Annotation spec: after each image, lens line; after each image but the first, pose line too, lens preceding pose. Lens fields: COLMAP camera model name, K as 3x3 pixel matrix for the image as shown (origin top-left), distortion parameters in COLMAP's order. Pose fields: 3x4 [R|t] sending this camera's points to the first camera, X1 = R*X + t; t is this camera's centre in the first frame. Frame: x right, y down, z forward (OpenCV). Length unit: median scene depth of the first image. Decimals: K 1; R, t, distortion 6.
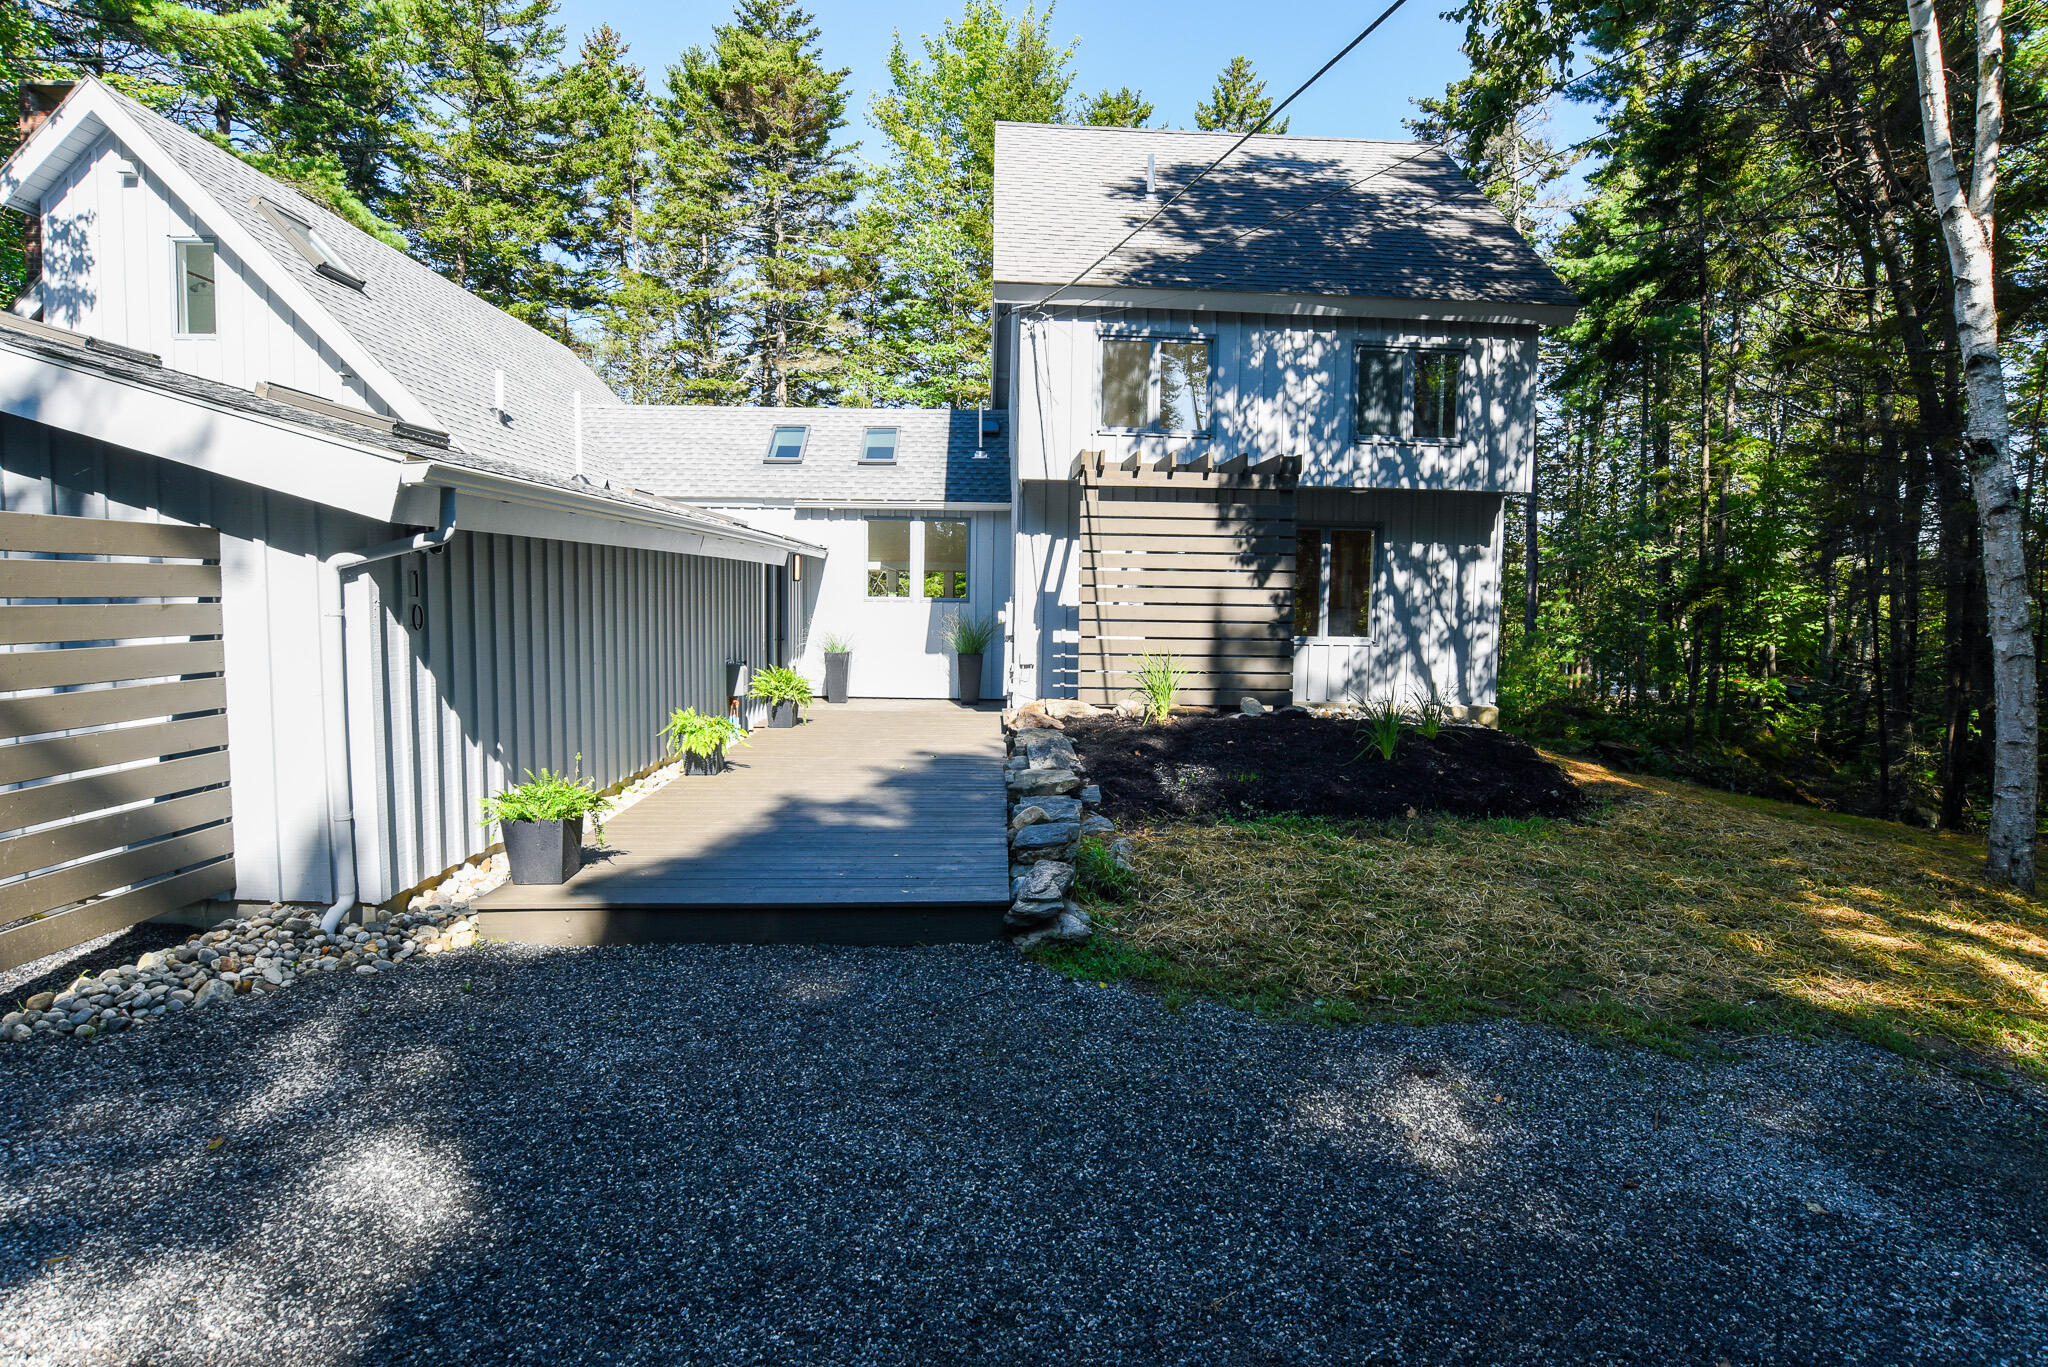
lens RADIAL K [[1055.2, 0, 1024.0], [0, 1055.2, 683.5], [0, 0, 1]] dist [0.003373, 0.000782]
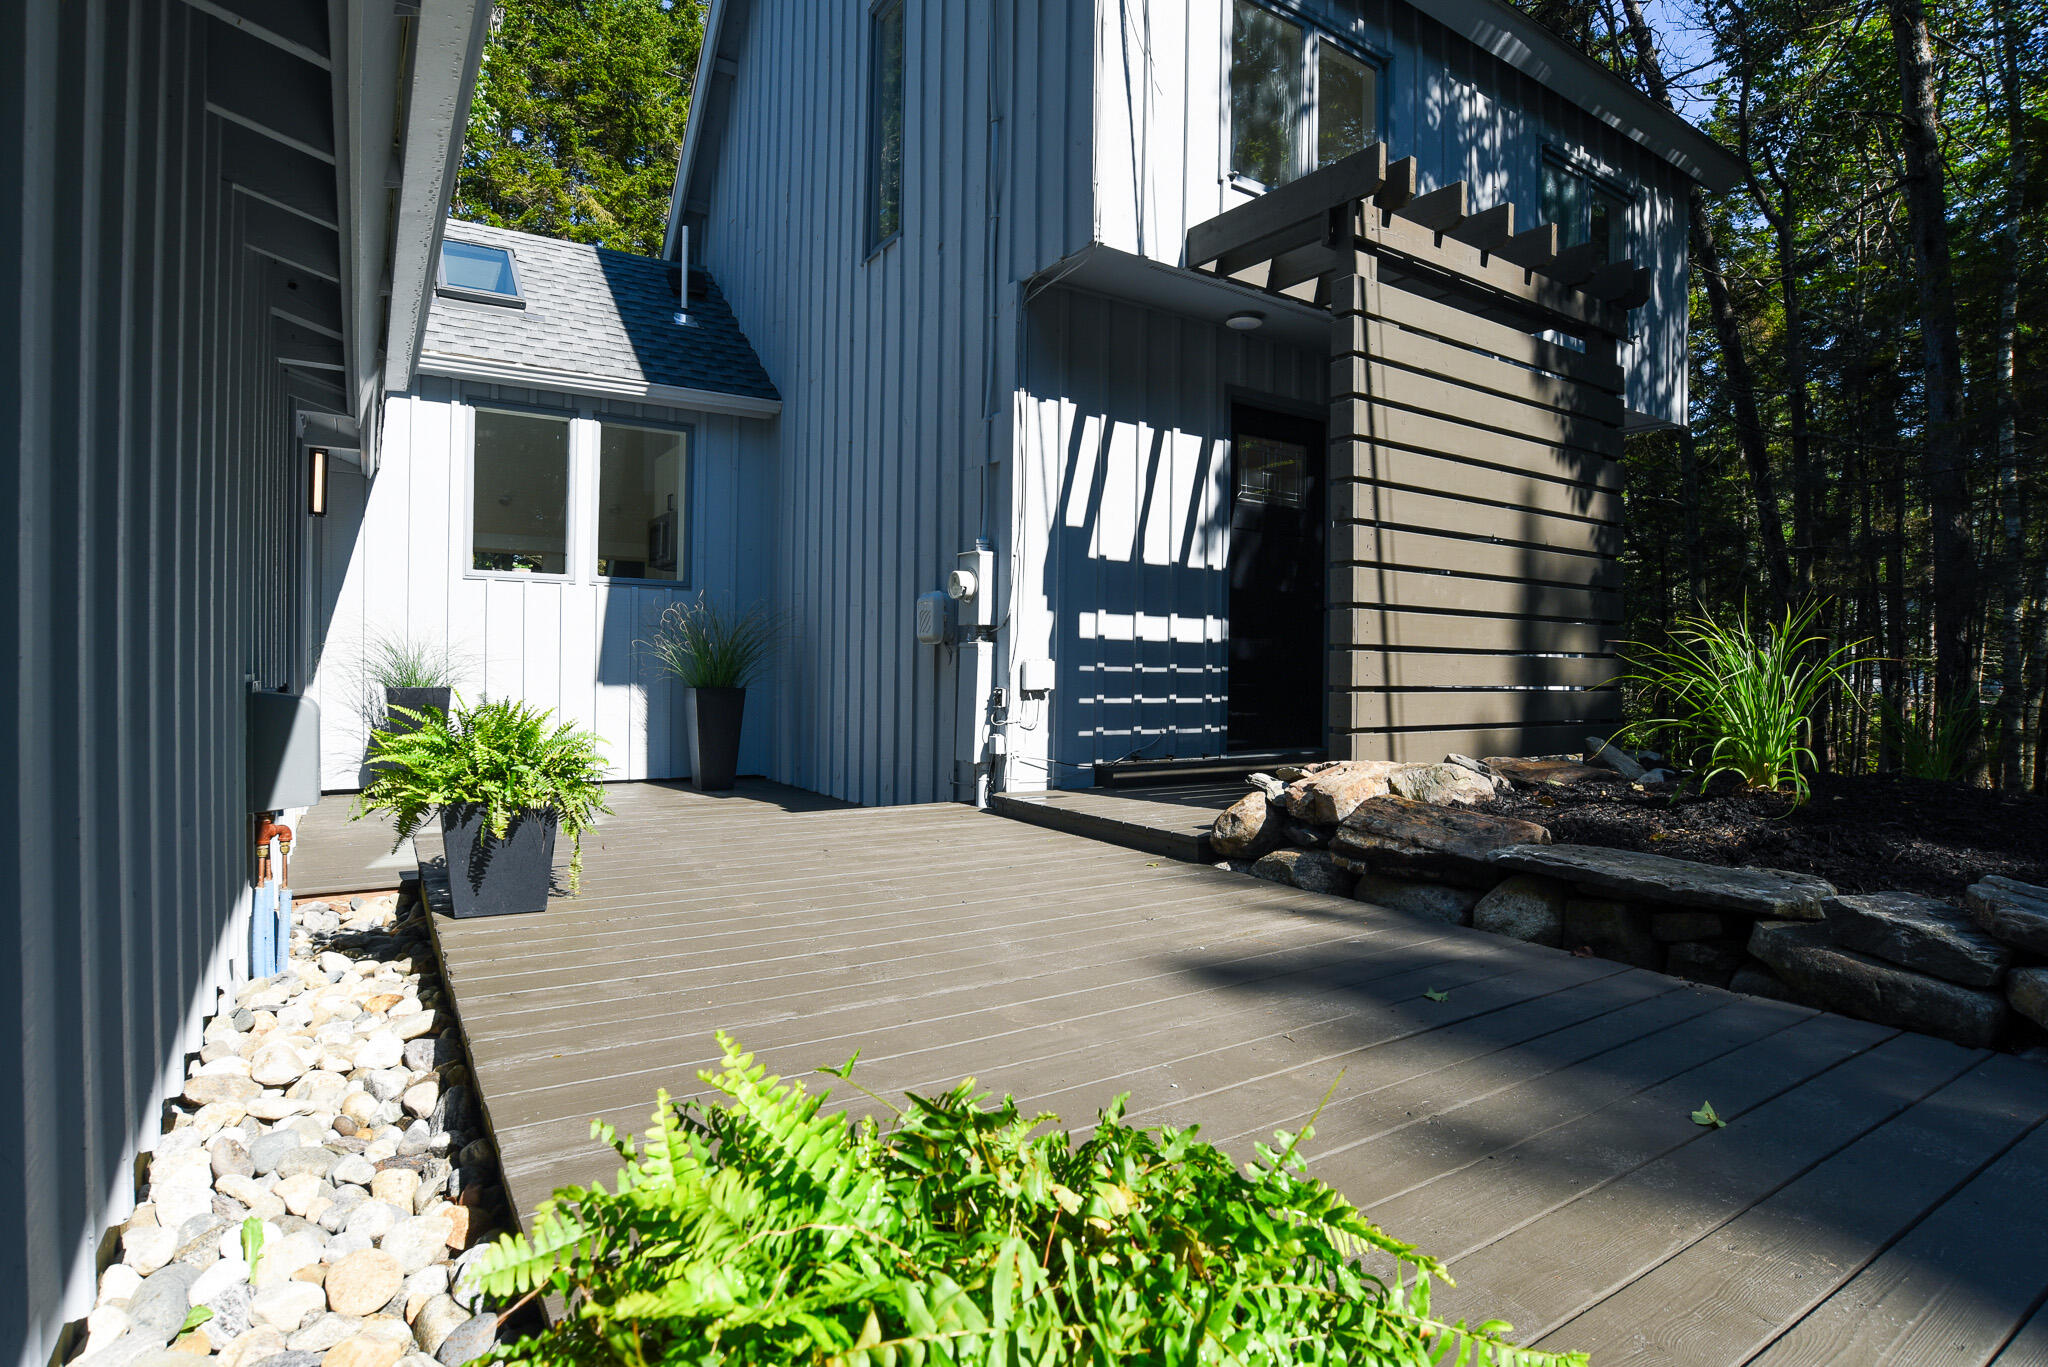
lens RADIAL K [[1055.2, 0, 1024.0], [0, 1055.2, 683.5], [0, 0, 1]] dist [0.003373, 0.000782]
pose [[0.865905, -0.011799, 0.500069, -0.226175], [0.037768, 0.998410, -0.041841, -0.000702], [-0.498780, 0.055117, 0.864974, 0.618534]]
